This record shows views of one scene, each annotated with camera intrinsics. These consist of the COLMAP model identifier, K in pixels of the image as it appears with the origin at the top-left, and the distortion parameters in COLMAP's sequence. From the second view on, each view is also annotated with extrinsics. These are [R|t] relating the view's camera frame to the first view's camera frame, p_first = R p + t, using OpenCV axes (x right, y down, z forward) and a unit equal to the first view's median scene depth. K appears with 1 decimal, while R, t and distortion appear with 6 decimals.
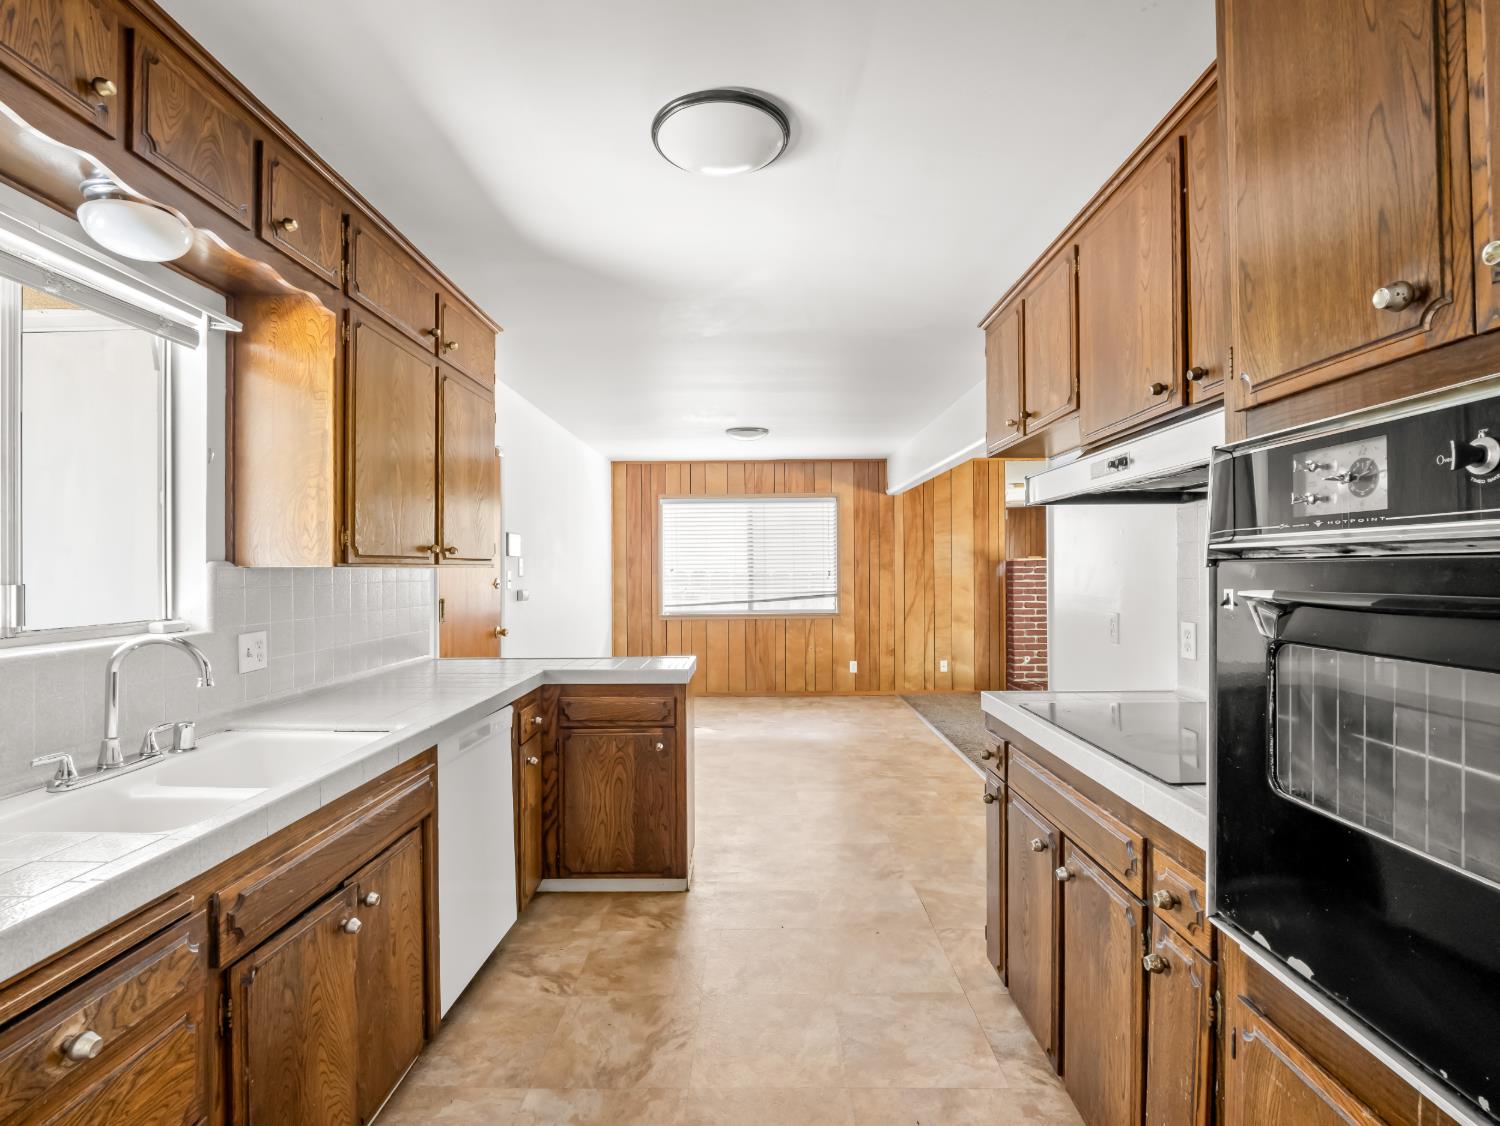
lens RADIAL K [[728.8, 0, 740.6], [0, 728.8, 564.3], [0, 0, 1]] dist [-0.006489, -0.004390]
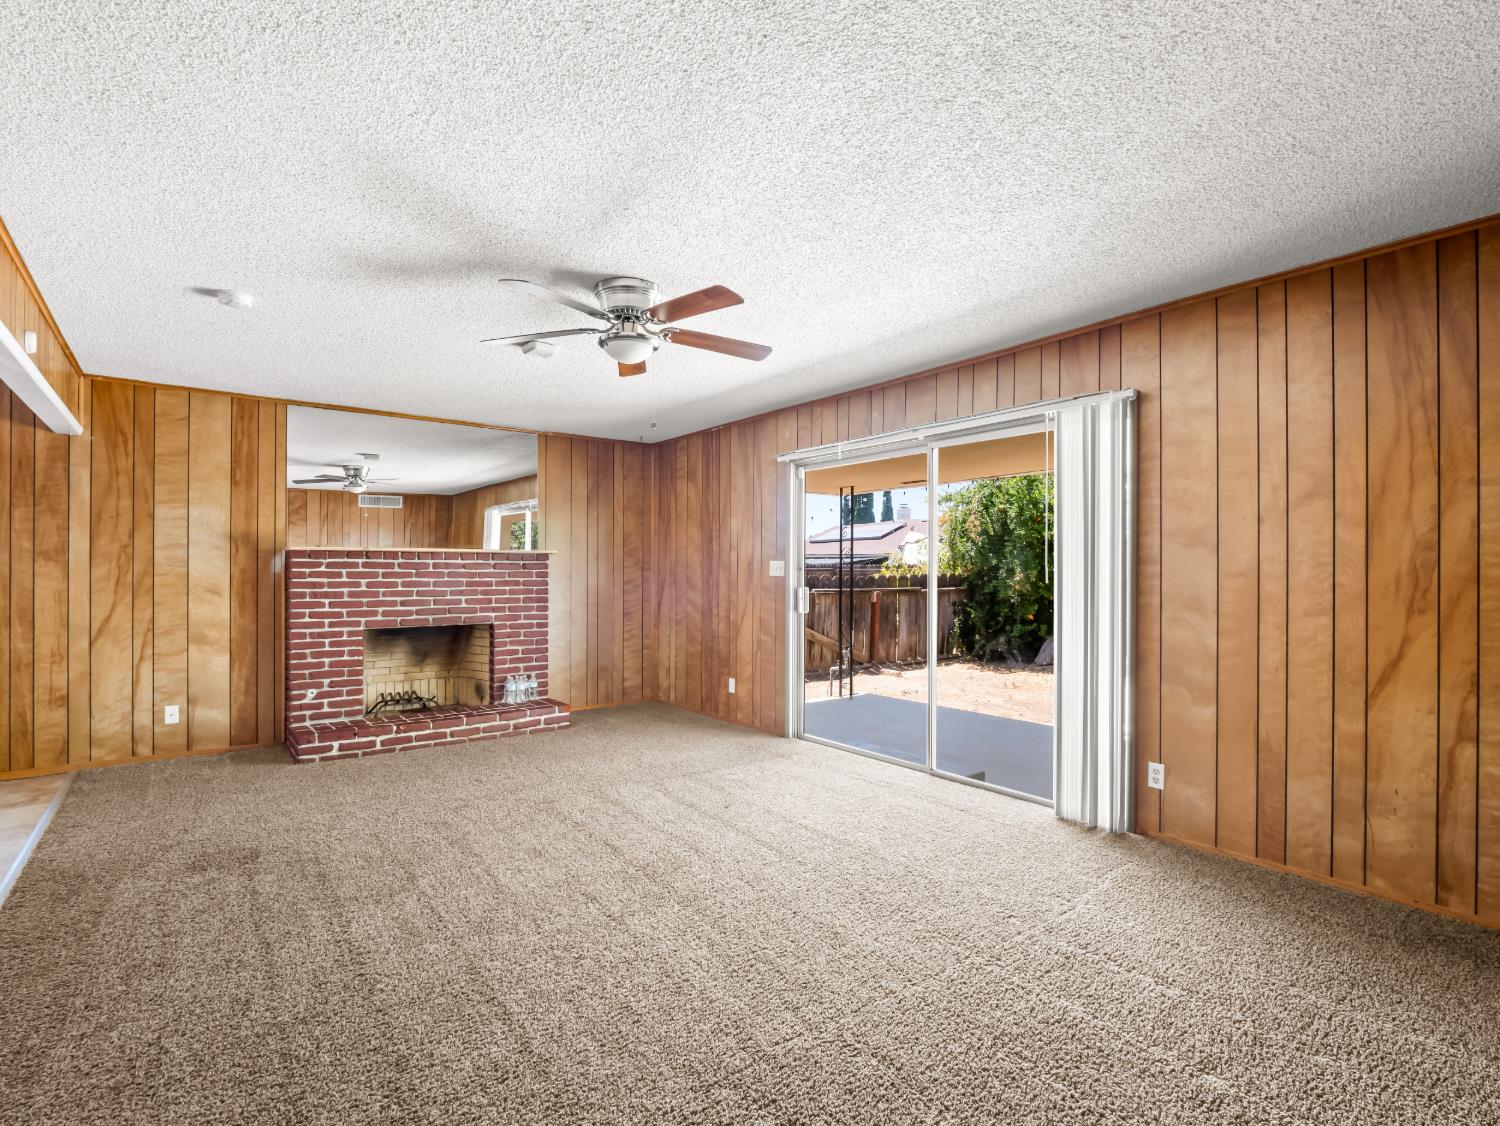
lens RADIAL K [[728.8, 0, 760.6], [0, 728.8, 566.3], [0, 0, 1]] dist [-0.006489, -0.004390]
pose [[0.773716, 0.014235, 0.633372, 0.275485], [-0.011095, 0.999899, -0.008920, 0.011091], [-0.633435, -0.000126, 0.773796, 0.190556]]
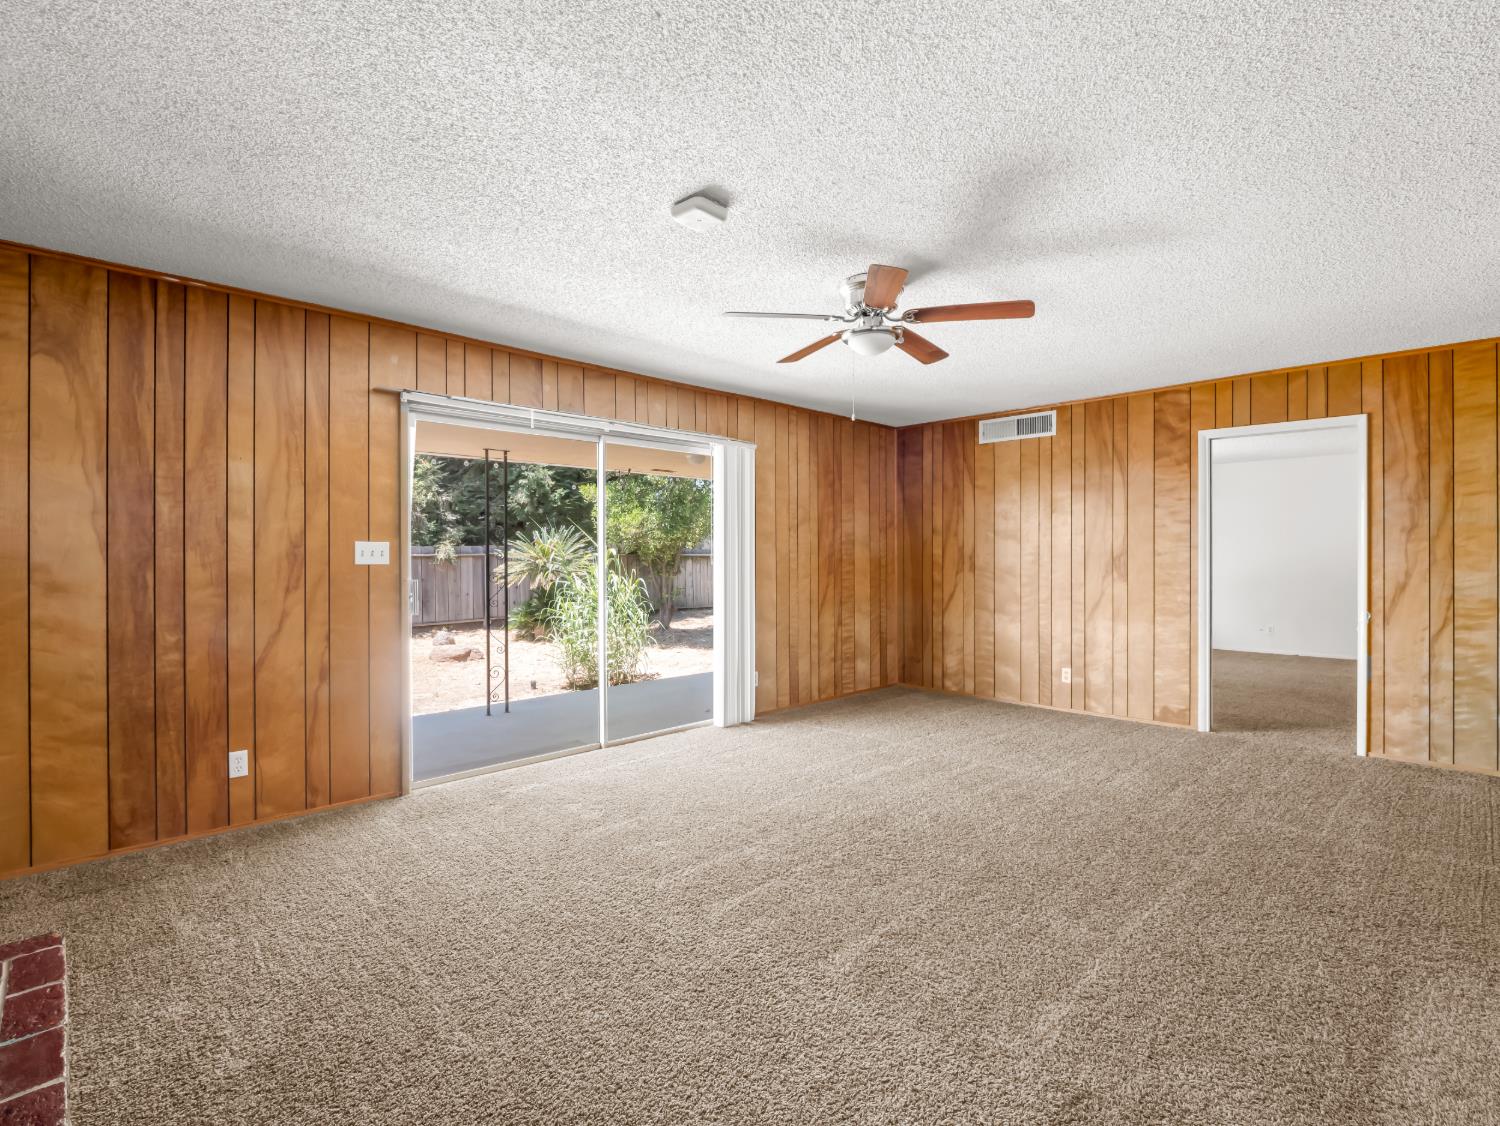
lens RADIAL K [[728.8, 0, 756.6], [0, 728.8, 557.8], [0, 0, 1]] dist [-0.006489, -0.004390]
pose [[-0.712079, 0.004755, 0.702084, 0.224125], [0.002248, 0.999987, -0.004492, 0.012081], [-0.702096, -0.001620, -0.712080, 0.908813]]
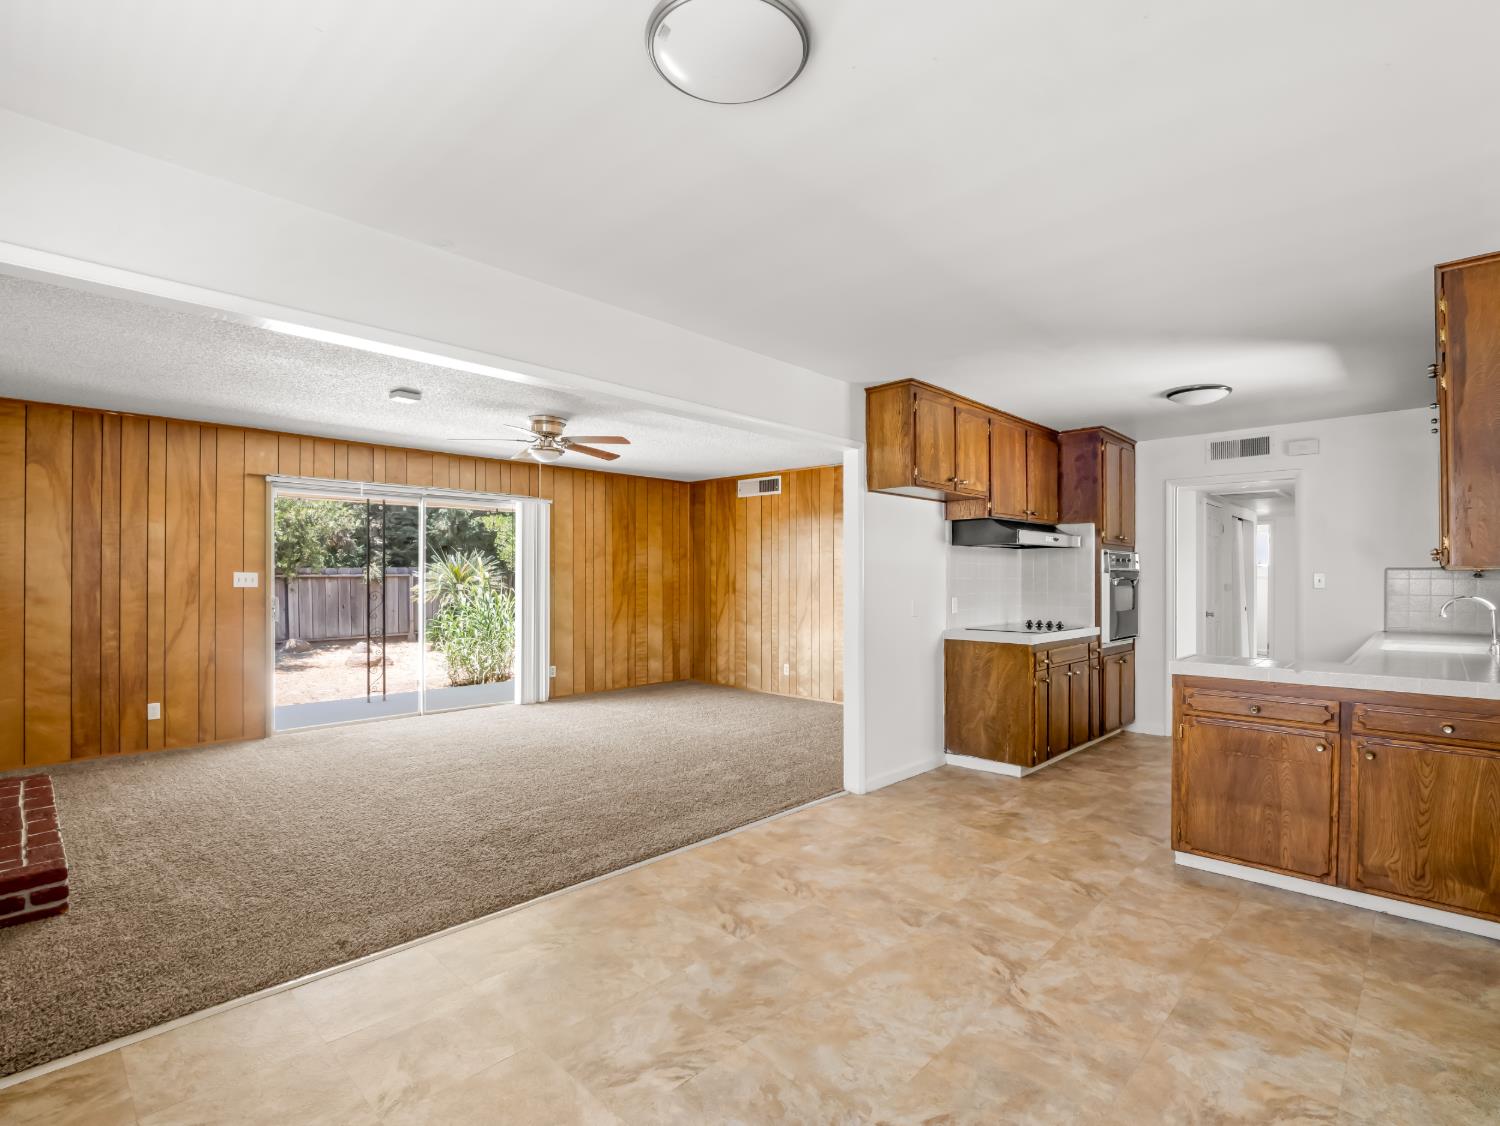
lens RADIAL K [[728.8, 0, 750.3], [0, 728.8, 576.5], [0, 0, 1]] dist [-0.006489, -0.004390]
pose [[-0.732922, 0.001513, 0.680311, -0.143176], [-0.003133, 0.999979, -0.005599, 0.005342], [-0.680305, -0.006235, -0.732903, 0.937995]]
